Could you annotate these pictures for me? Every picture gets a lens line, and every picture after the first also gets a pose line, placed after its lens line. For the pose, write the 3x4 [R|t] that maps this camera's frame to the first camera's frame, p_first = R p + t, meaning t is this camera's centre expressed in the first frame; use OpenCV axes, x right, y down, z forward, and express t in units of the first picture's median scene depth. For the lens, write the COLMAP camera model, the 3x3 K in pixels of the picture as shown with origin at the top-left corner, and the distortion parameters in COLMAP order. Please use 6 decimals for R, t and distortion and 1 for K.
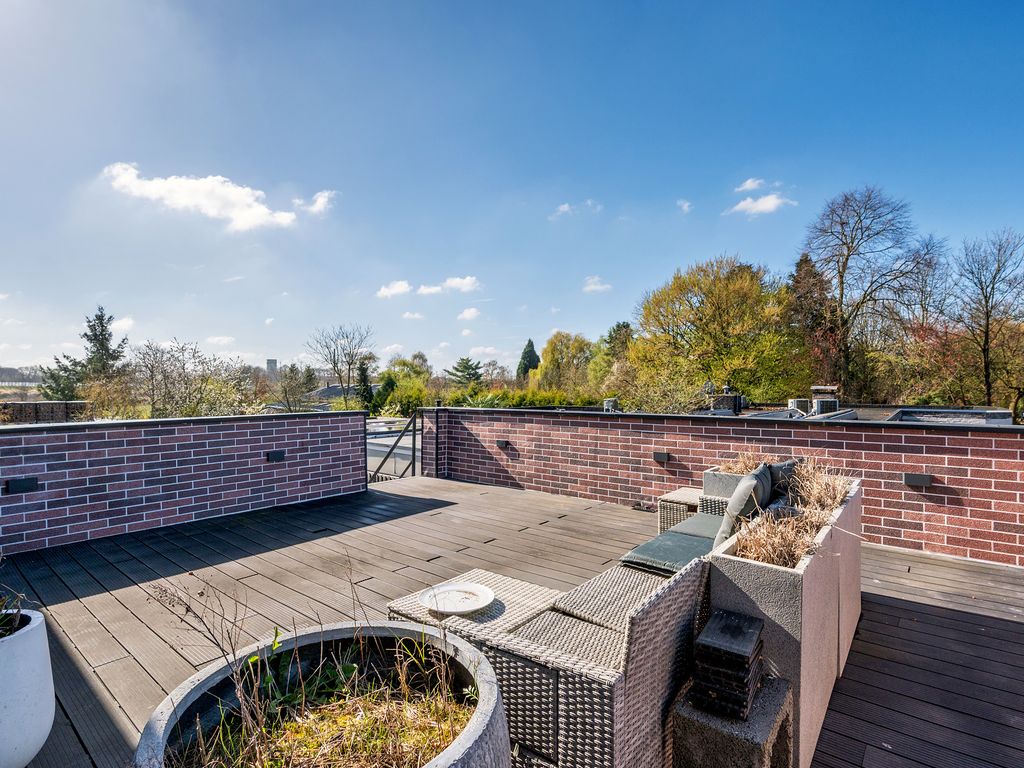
lens RADIAL K [[505.2, 0, 523.8], [0, 505.2, 377.2], [0, 0, 1]] dist [0.002372, 0.001908]
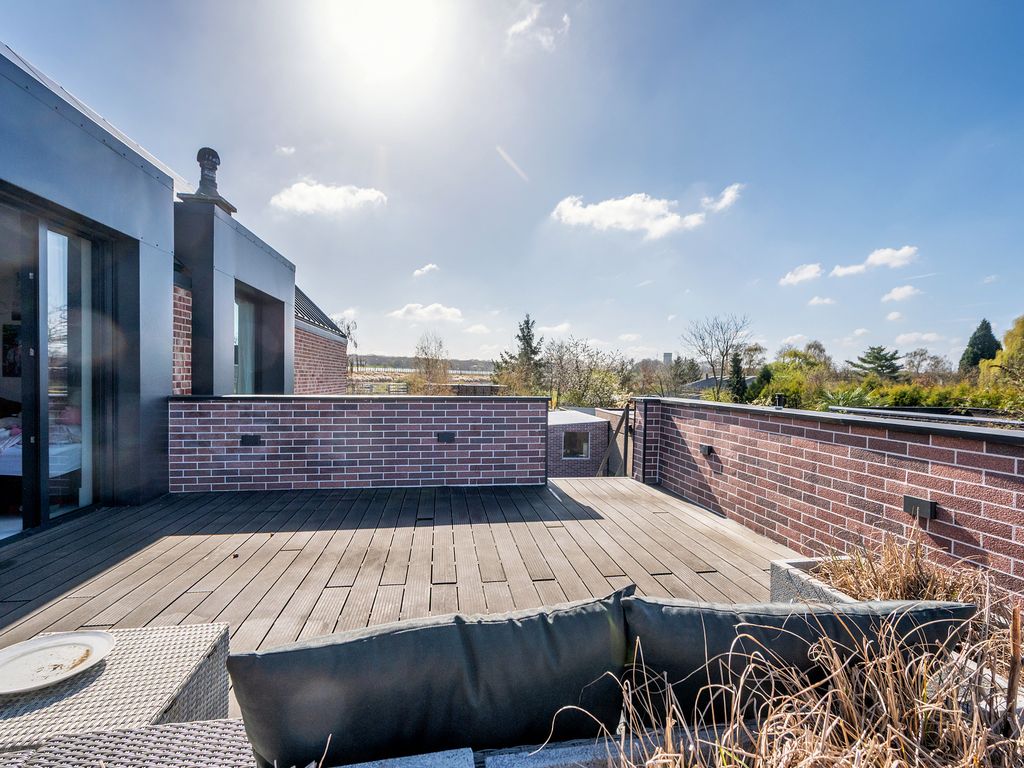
lens RADIAL K [[505.2, 0, 534.6], [0, 505.2, 383.6], [0, 0, 1]] dist [0.002372, 0.001908]
pose [[0.754499, 0.020973, -0.655966, 0.285057], [-0.002785, 0.999583, 0.028756, 0.017462], [0.656295, -0.019869, 0.754242, 0.330065]]
